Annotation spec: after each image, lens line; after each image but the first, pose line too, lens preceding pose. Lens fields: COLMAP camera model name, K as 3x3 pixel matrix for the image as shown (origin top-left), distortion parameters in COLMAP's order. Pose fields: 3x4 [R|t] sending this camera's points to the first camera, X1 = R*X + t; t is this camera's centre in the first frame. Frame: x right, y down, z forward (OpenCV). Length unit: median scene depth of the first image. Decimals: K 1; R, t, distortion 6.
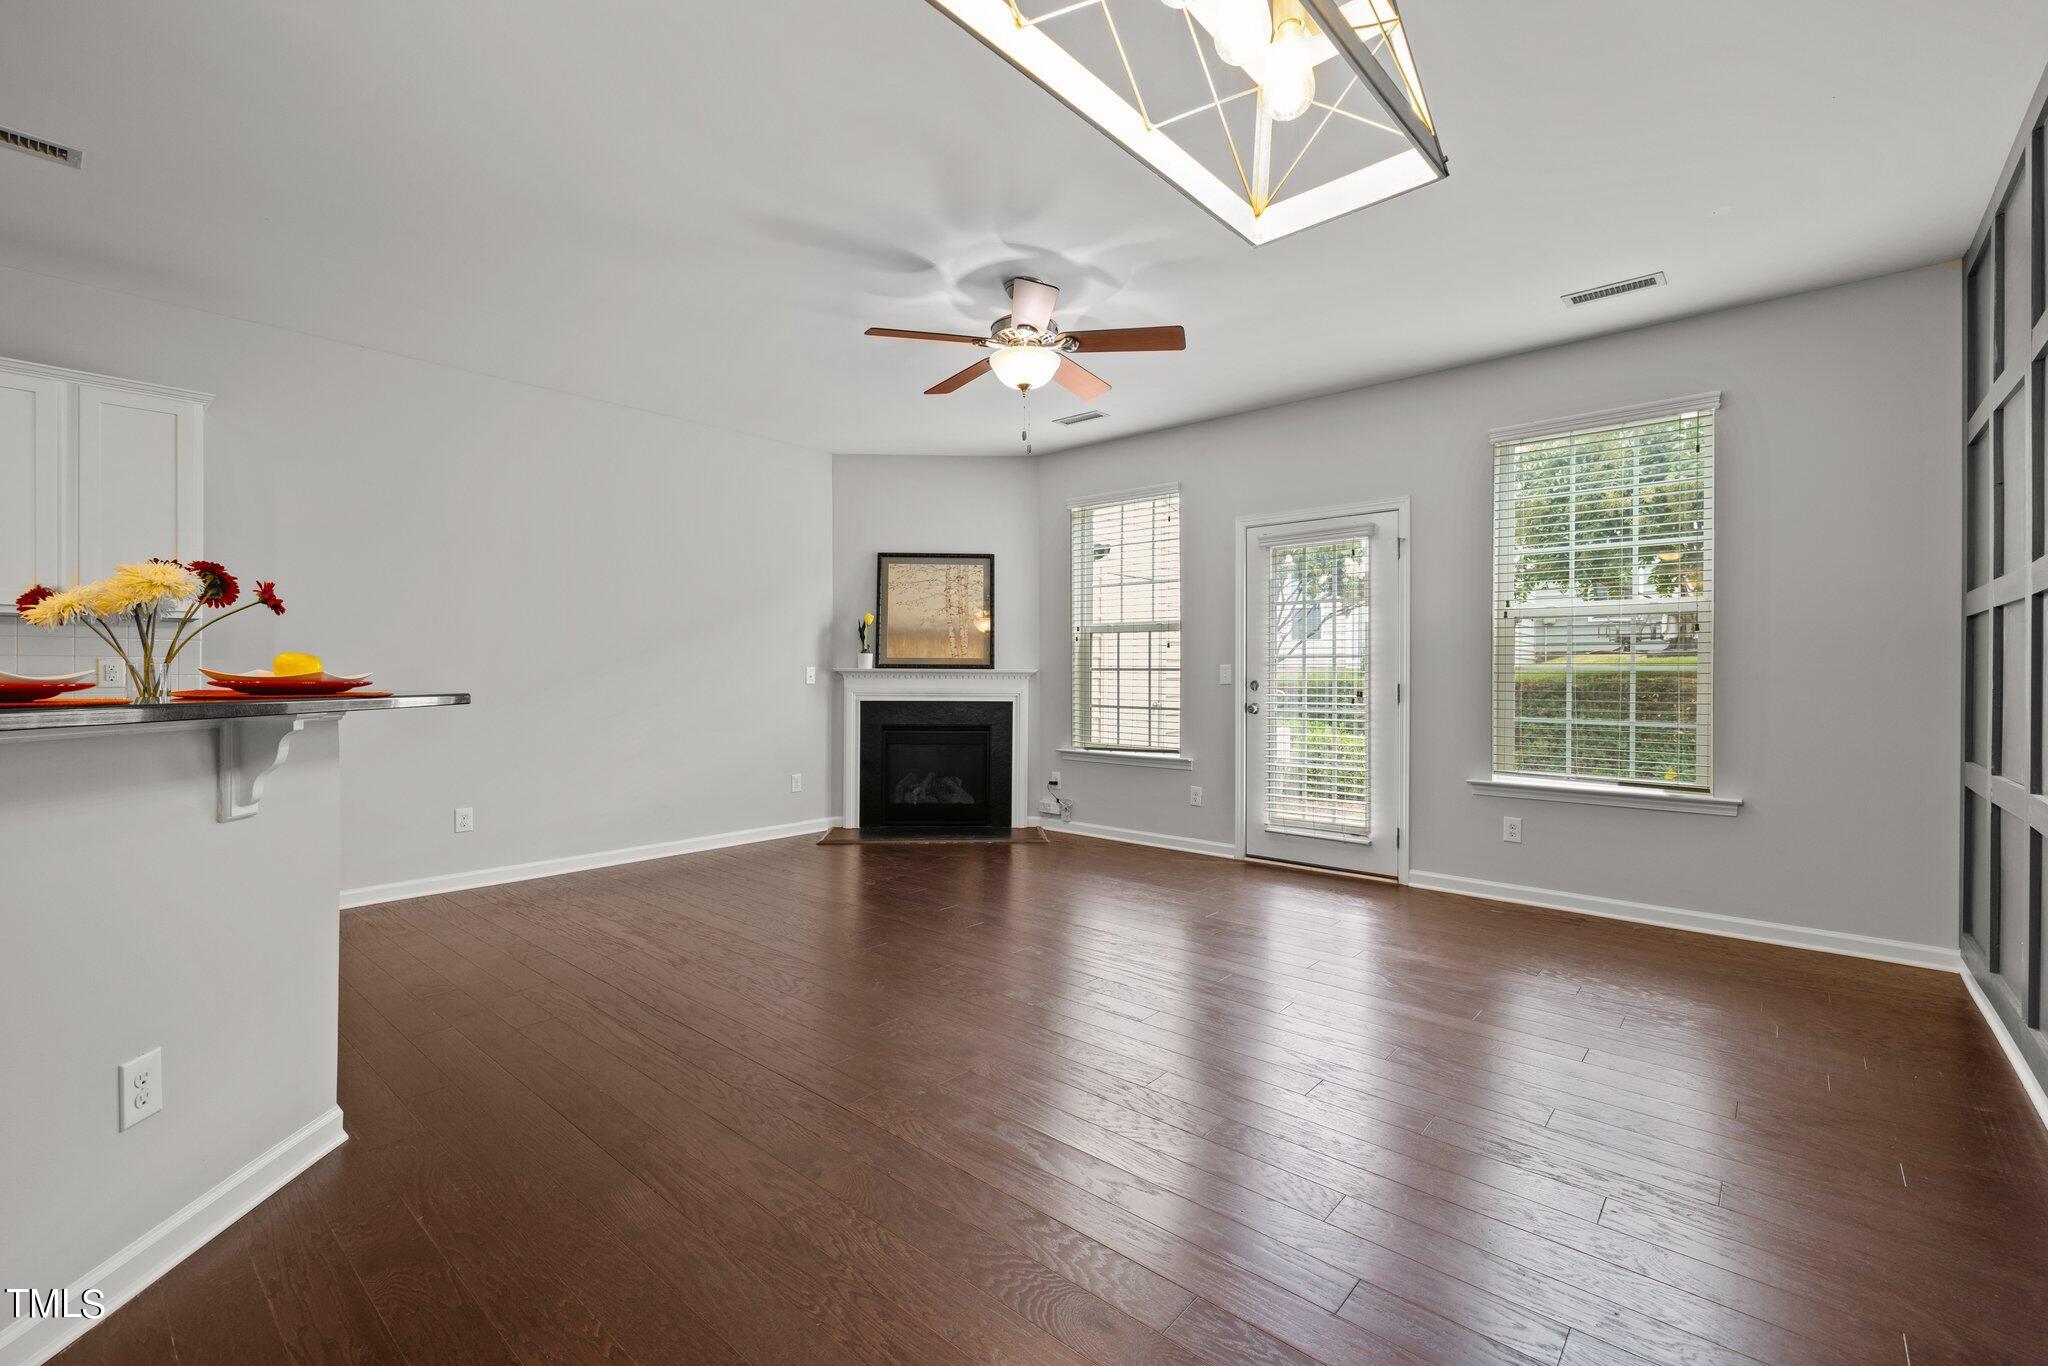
lens RADIAL K [[879.1, 0, 1016.0], [0, 879.1, 669.6], [0, 0, 1]] dist [0.002454, -0.000284]
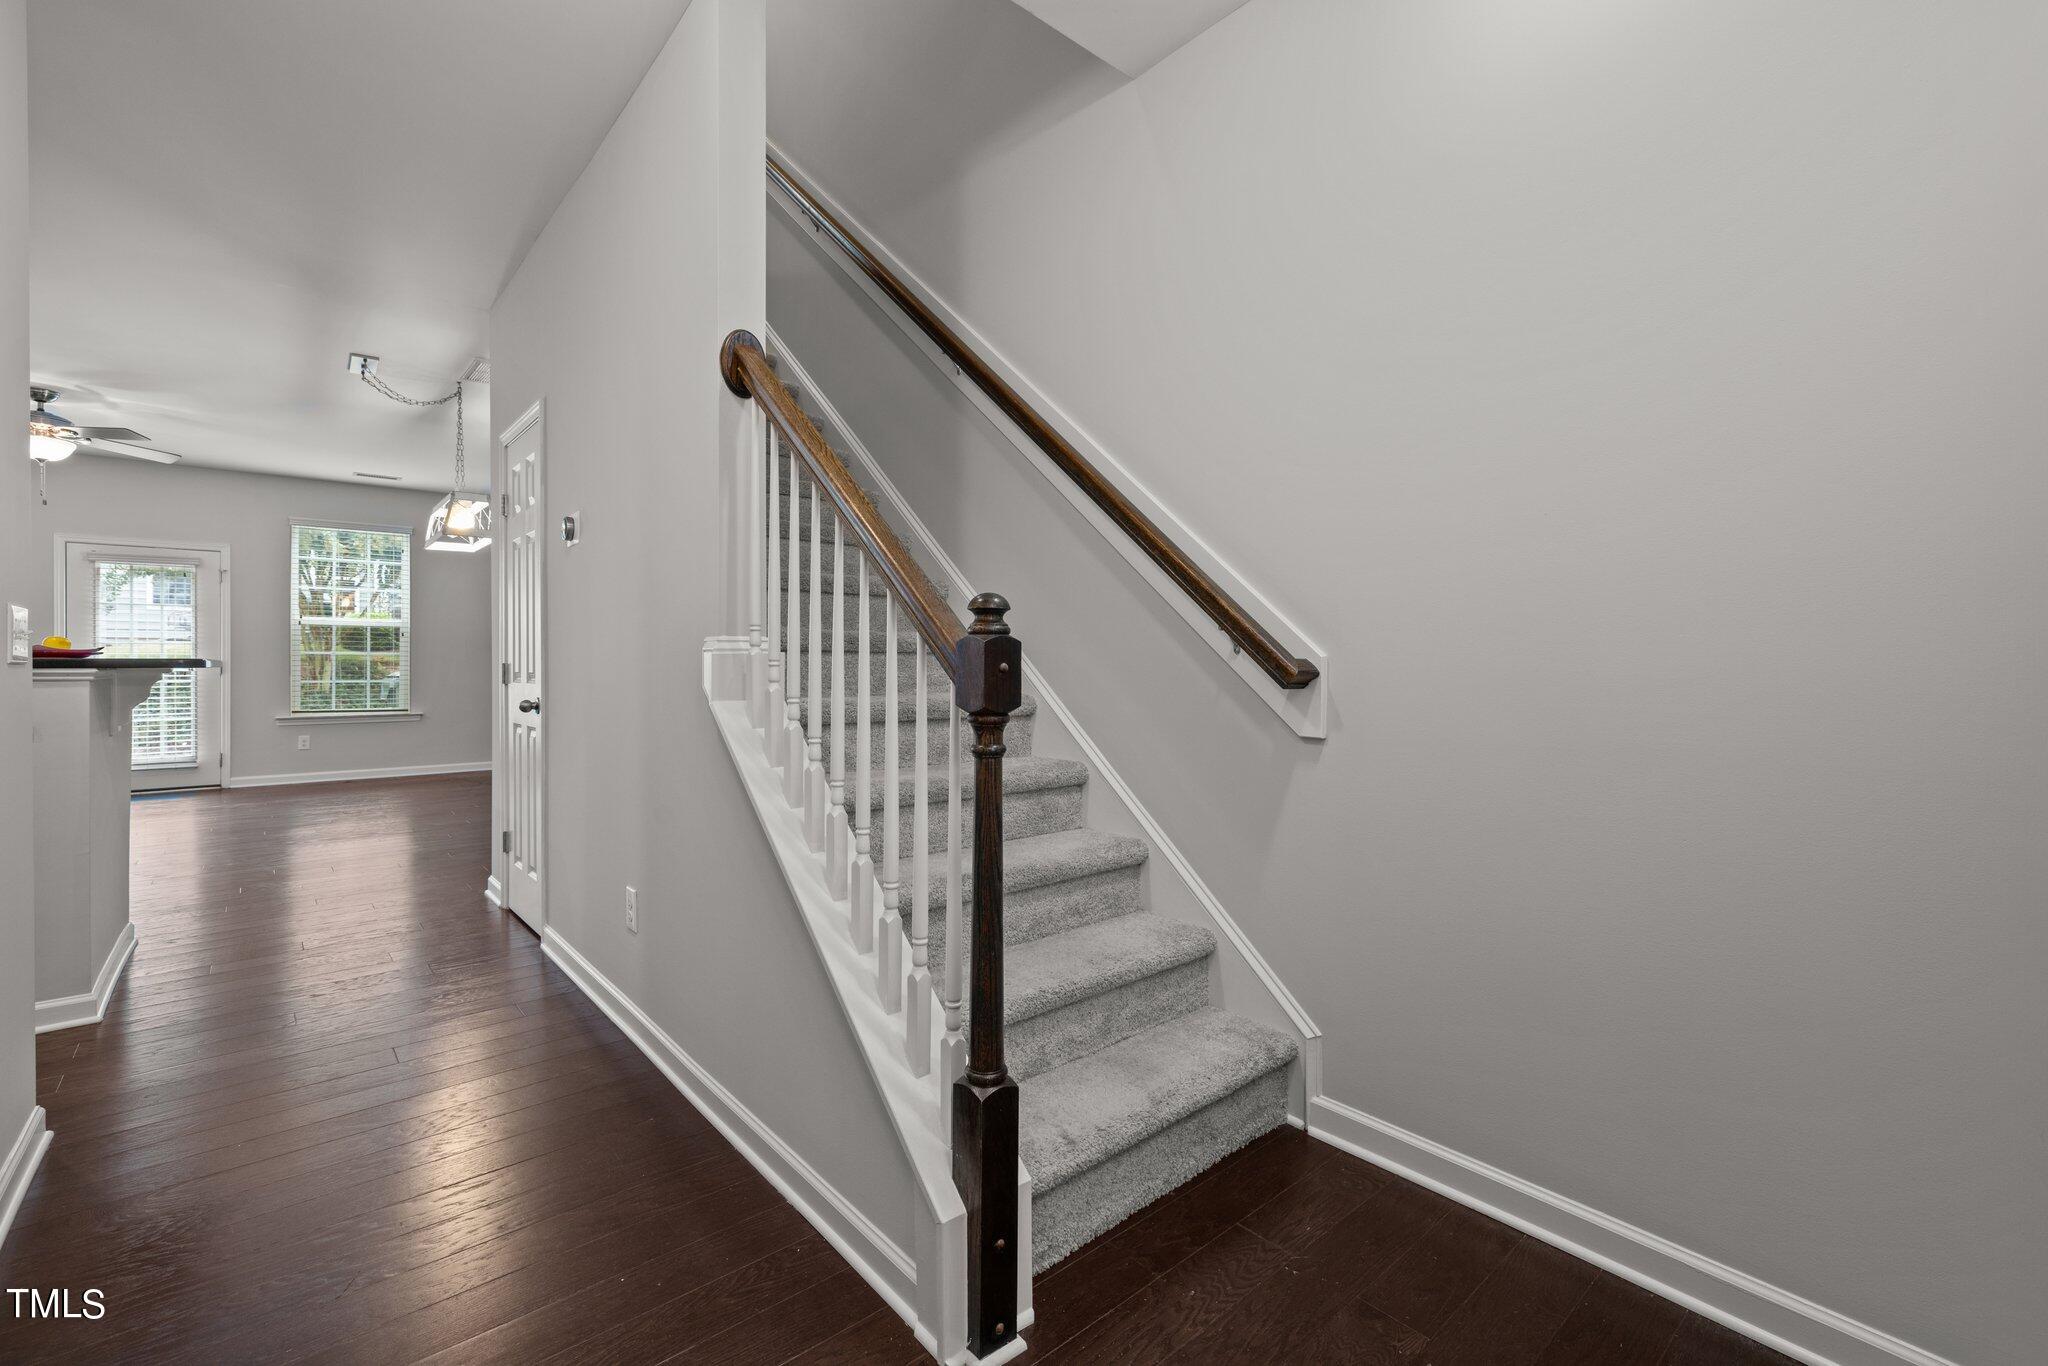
lens RADIAL K [[879.1, 0, 1029.1], [0, 879.1, 668.9], [0, 0, 1]] dist [0.002454, -0.000284]
pose [[0.129812, -0.003131, 0.991534, -0.717273], [-0.008111, 0.999958, 0.004220, 0.007571], [-0.991505, -0.008590, 0.129781, -0.489573]]
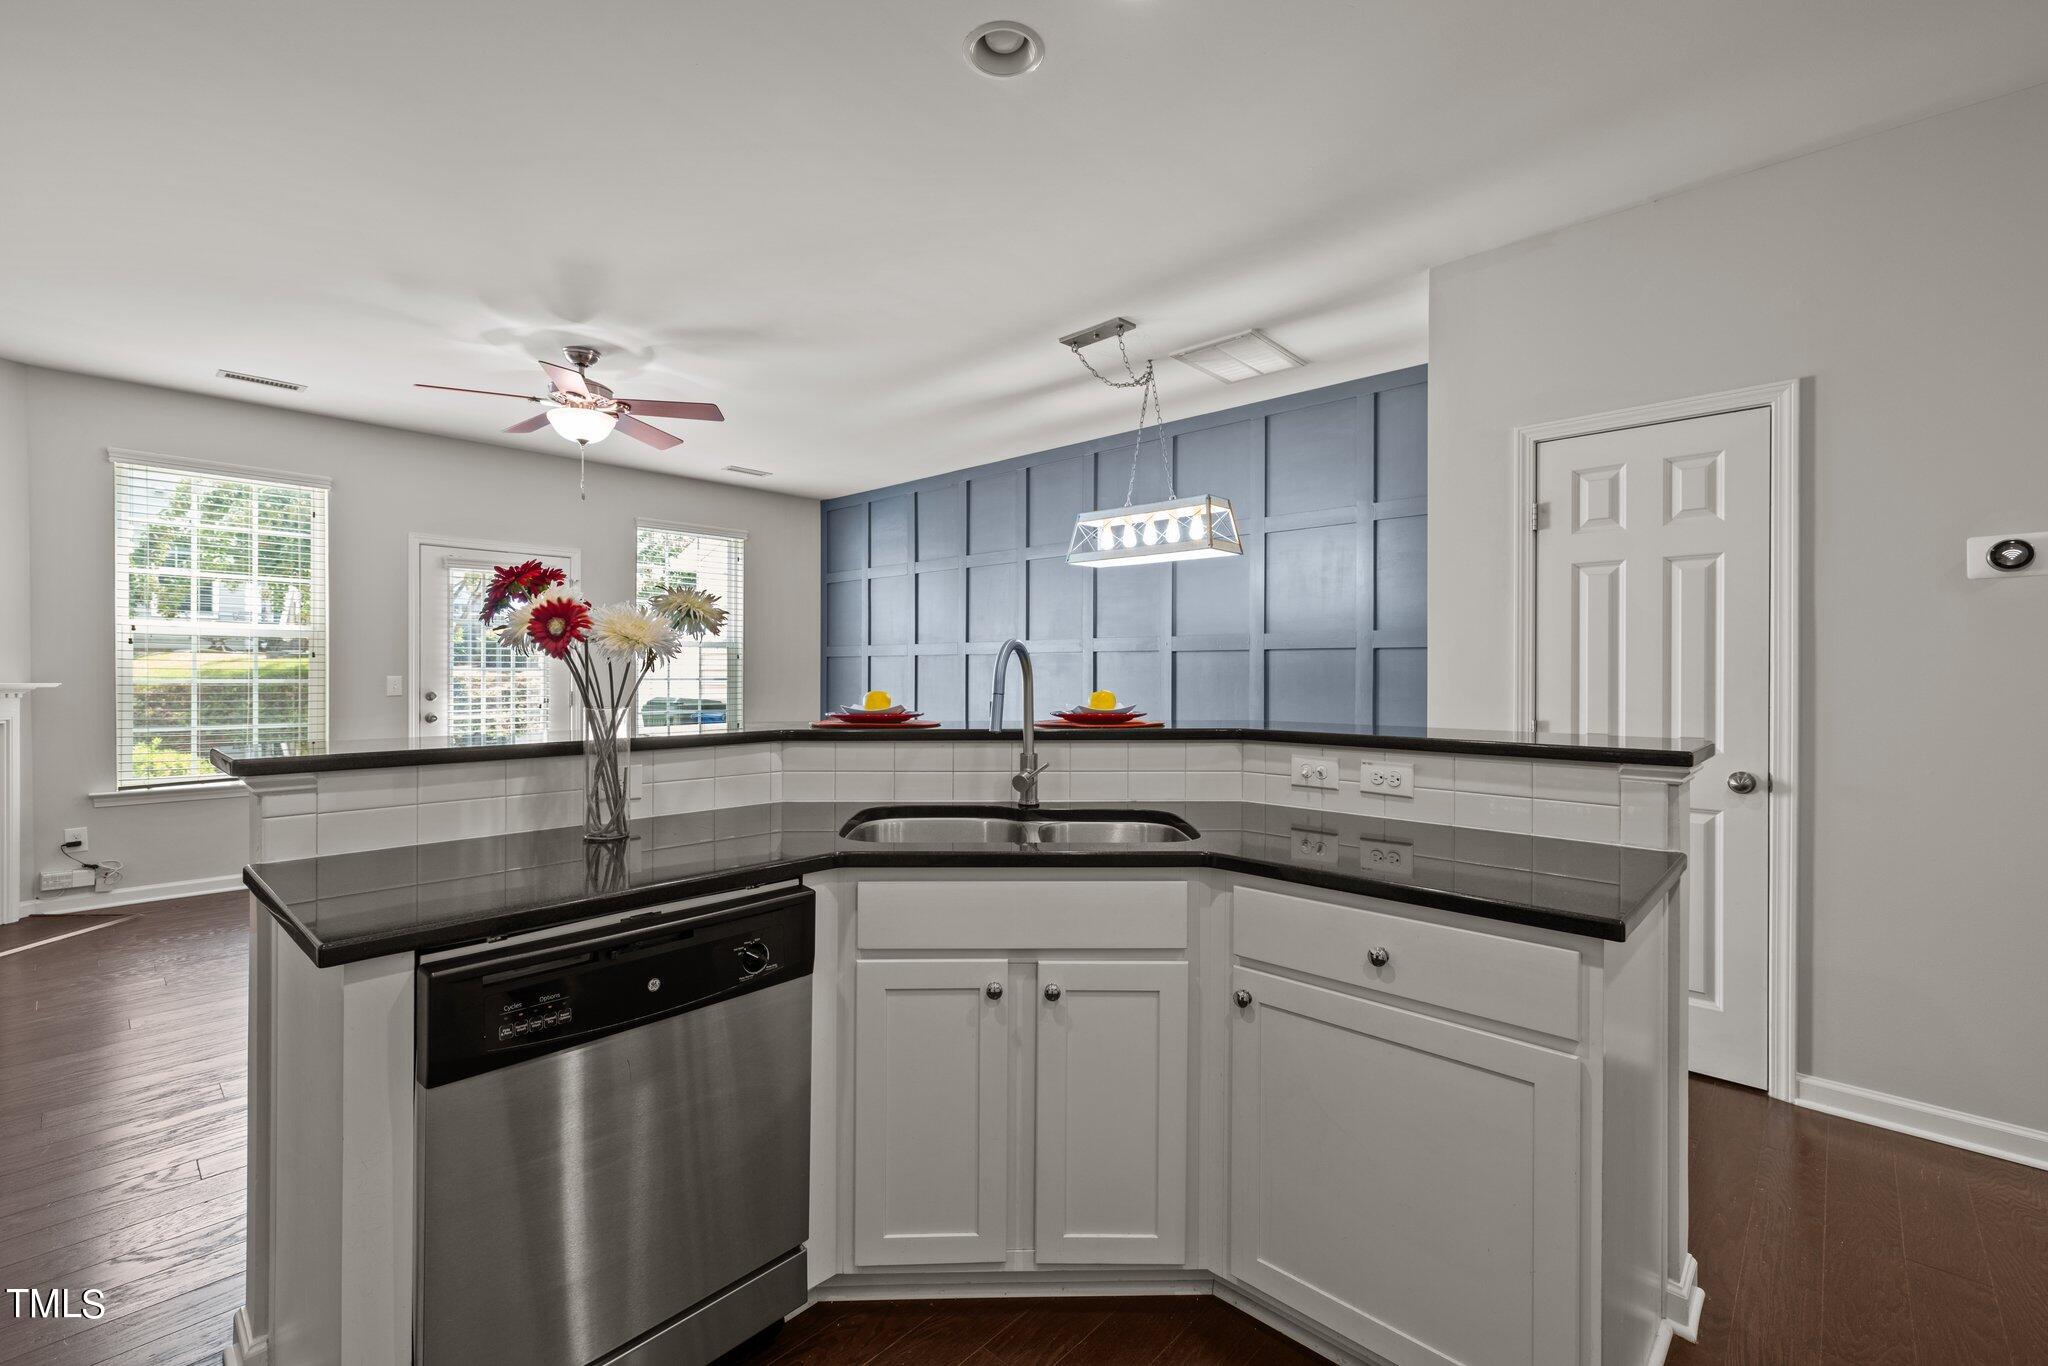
lens RADIAL K [[879.1, 0, 1016.4], [0, 879.1, 675.2], [0, 0, 1]] dist [0.002454, -0.000284]
pose [[0.033489, -0.004678, 0.999428, -0.638761], [-0.007430, 0.999960, 0.004930, -0.015014], [-0.999411, -0.007590, 0.033453, 0.226307]]
